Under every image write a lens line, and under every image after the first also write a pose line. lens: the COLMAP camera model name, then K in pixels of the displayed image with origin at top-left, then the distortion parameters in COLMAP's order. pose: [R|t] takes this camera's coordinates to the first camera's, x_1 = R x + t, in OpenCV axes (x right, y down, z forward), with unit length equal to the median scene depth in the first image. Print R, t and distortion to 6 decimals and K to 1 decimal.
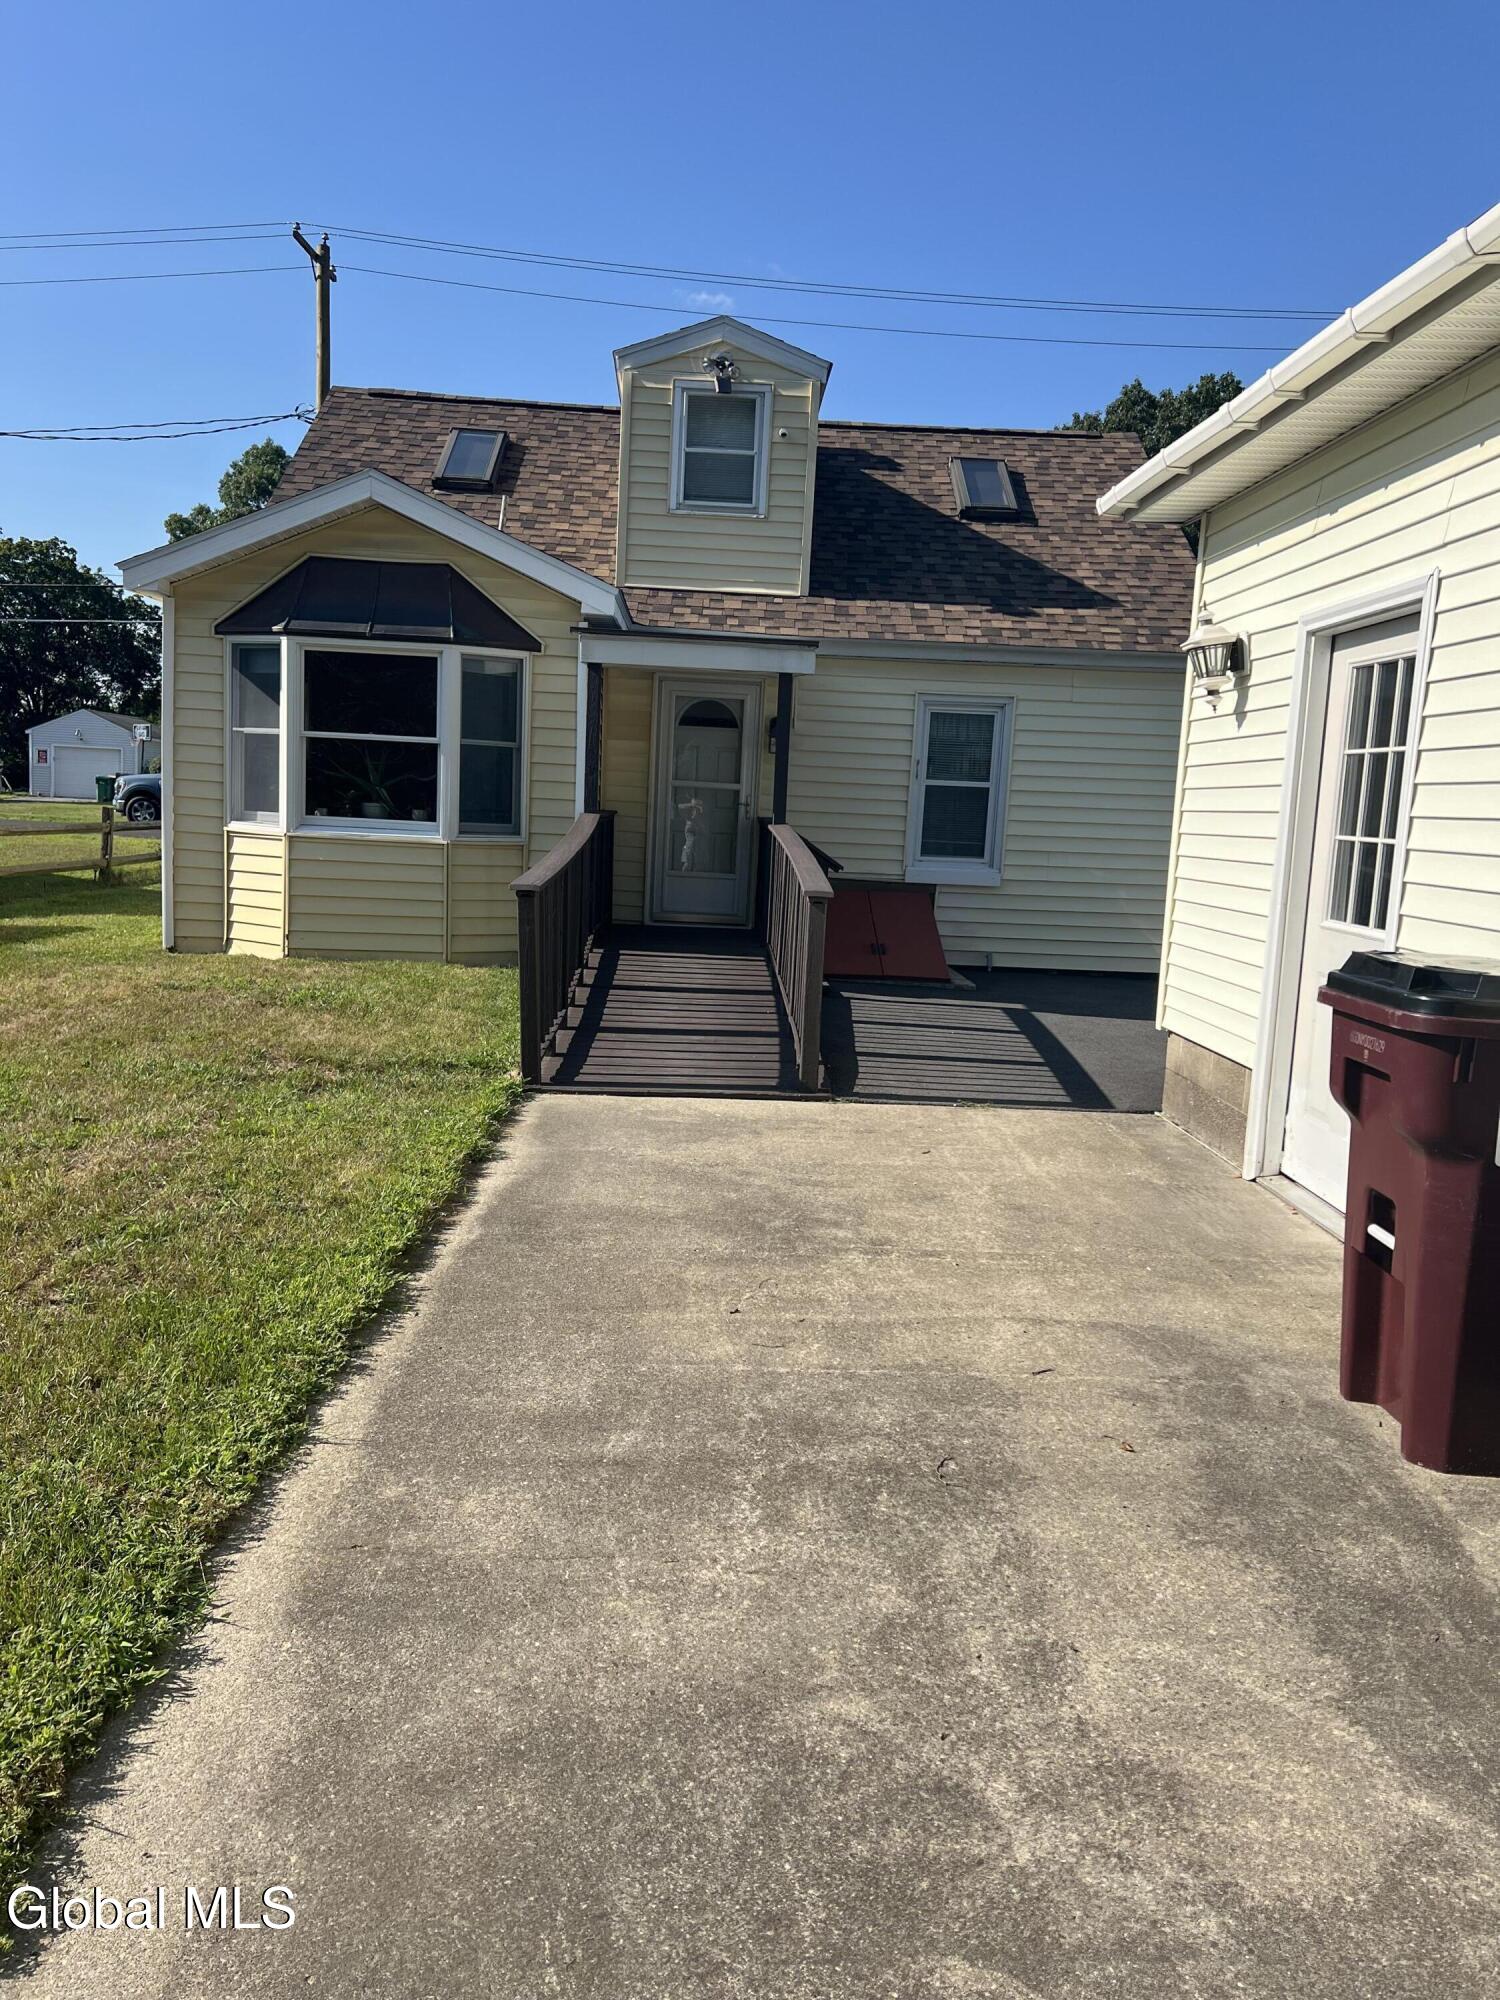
lens RADIAL K [[1502.5, 0, 743.8], [0, 1502.5, 1003.2], [0, 0, 1]] dist [0.057738, -0.069313]
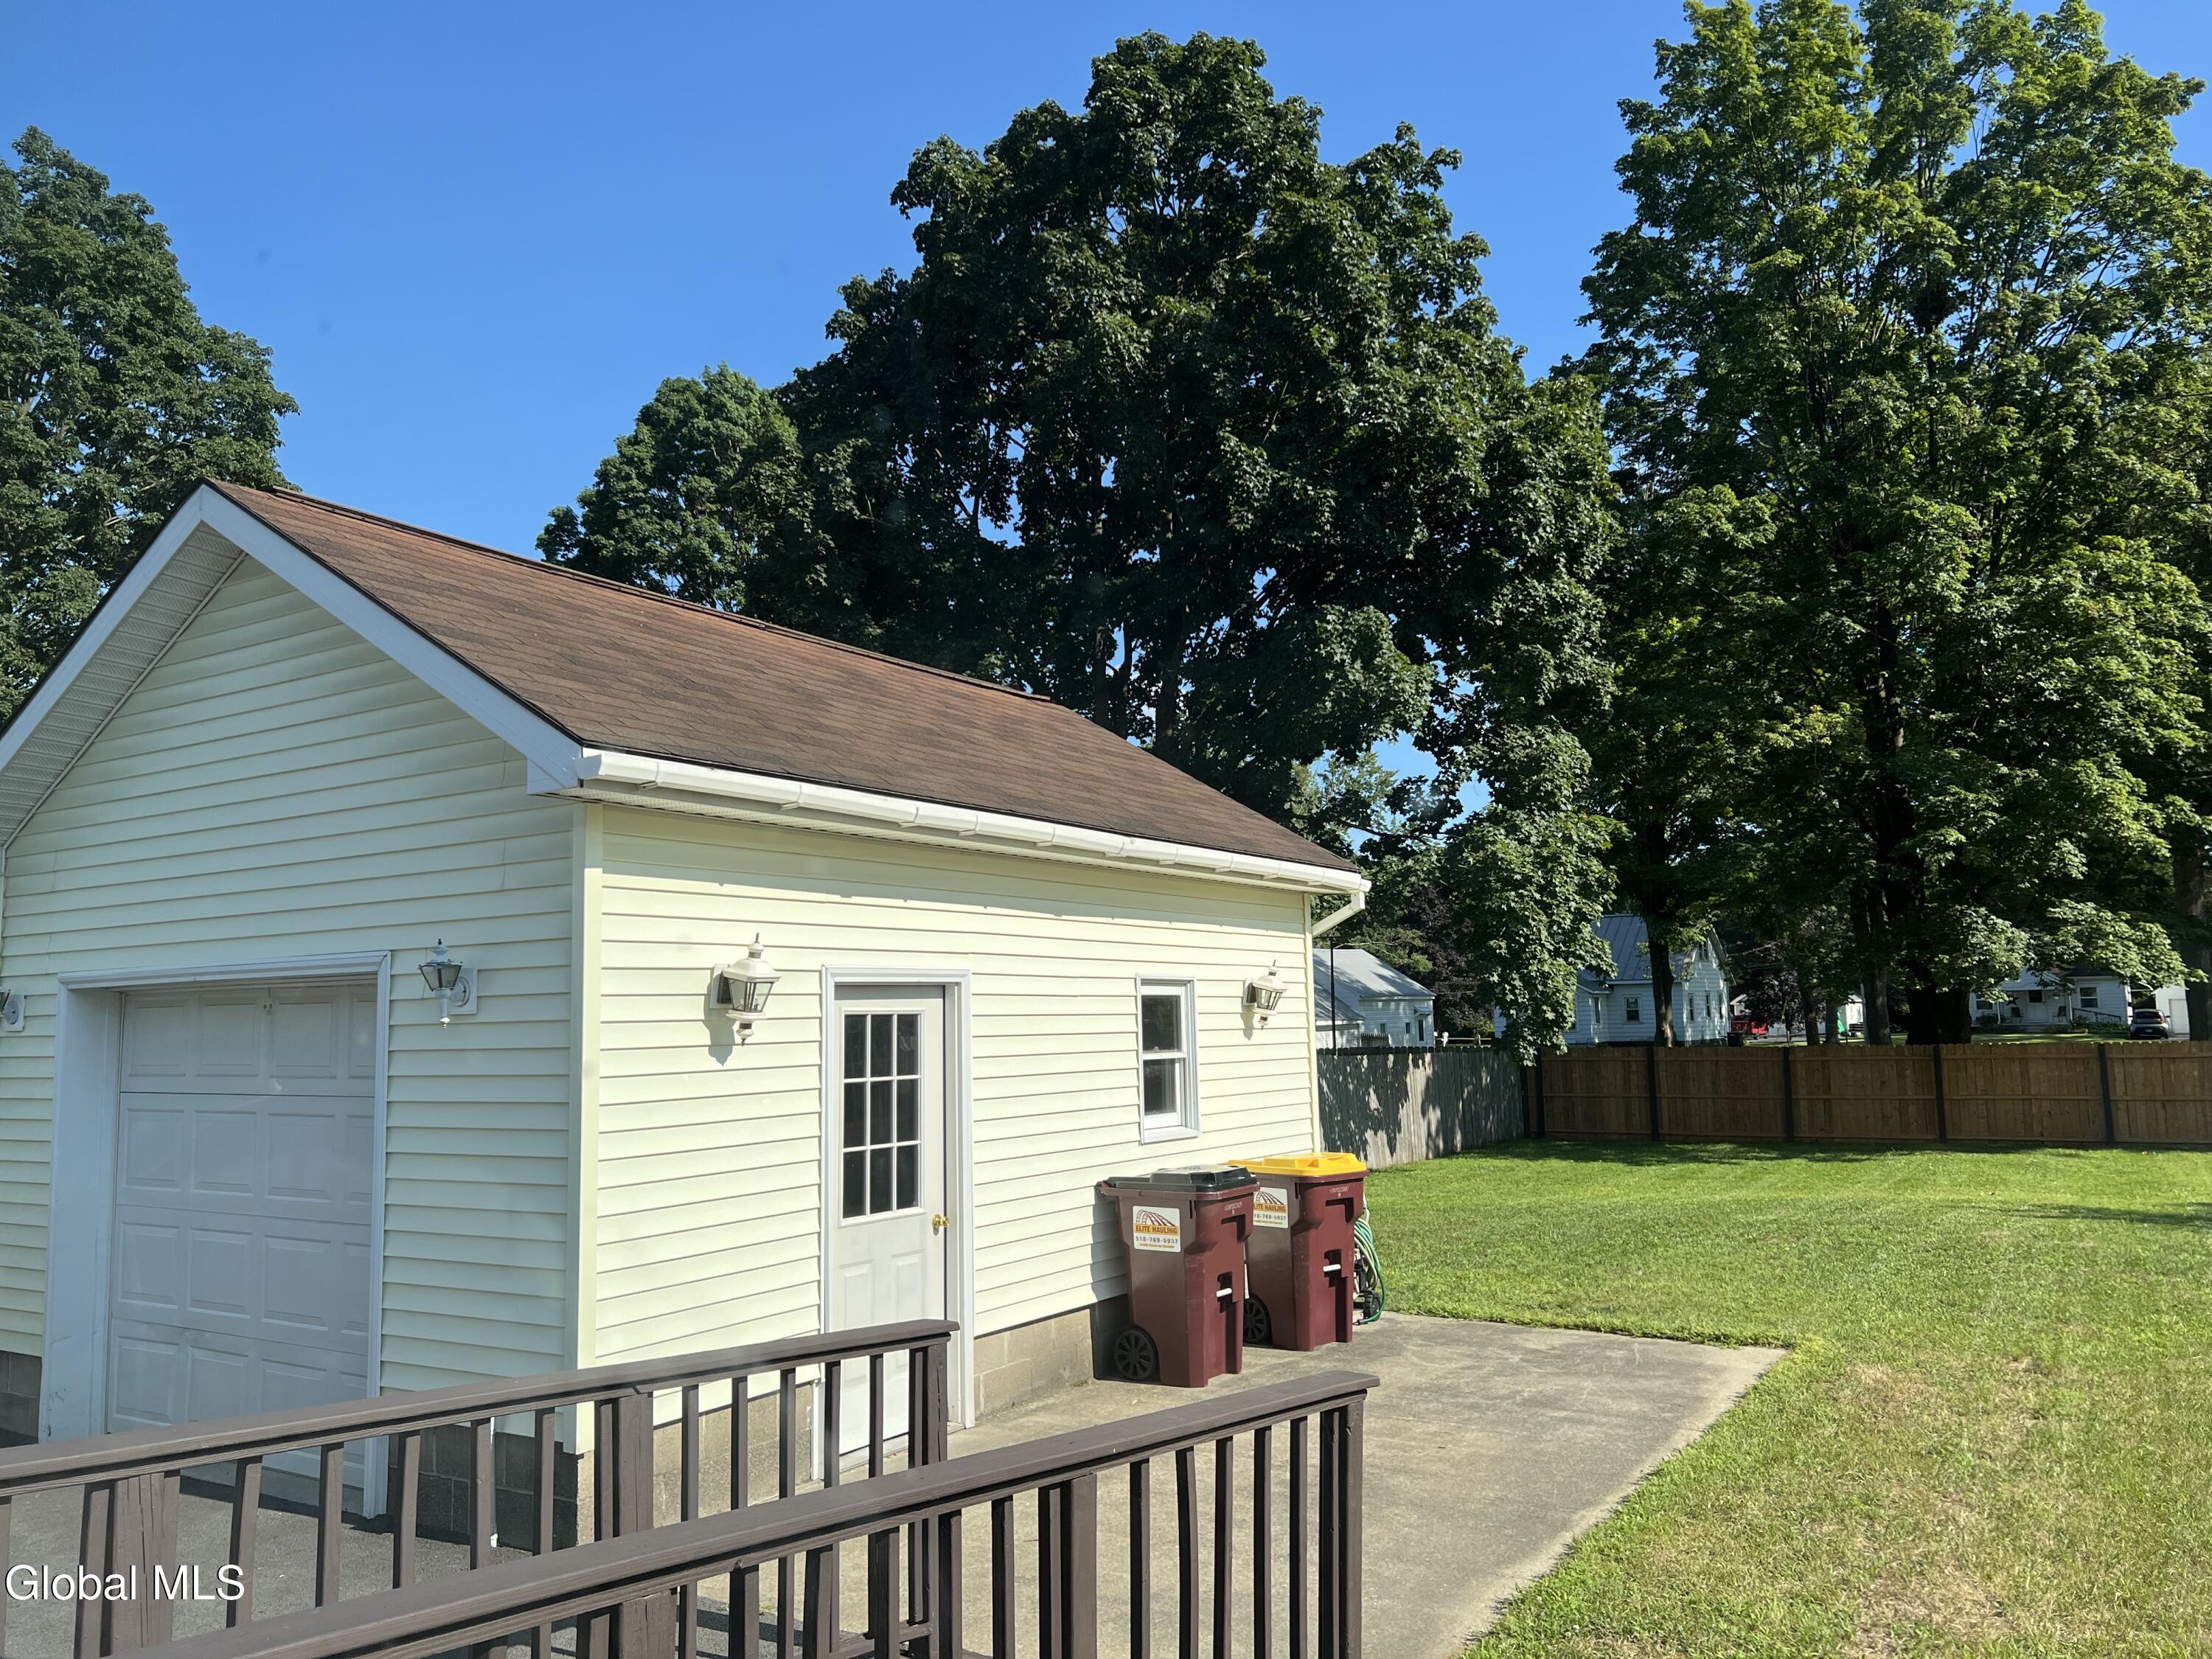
lens RADIAL K [[1661.7, 0, 1093.6], [0, 1661.7, 844.6], [0, 0, 1]] dist [0.057738, -0.069313]
pose [[-0.830087, 0.027579, 0.556951, -0.589132], [0.048406, 0.998570, 0.022699, -0.413719], [-0.555528, 0.045802, -0.830235, 2.193938]]
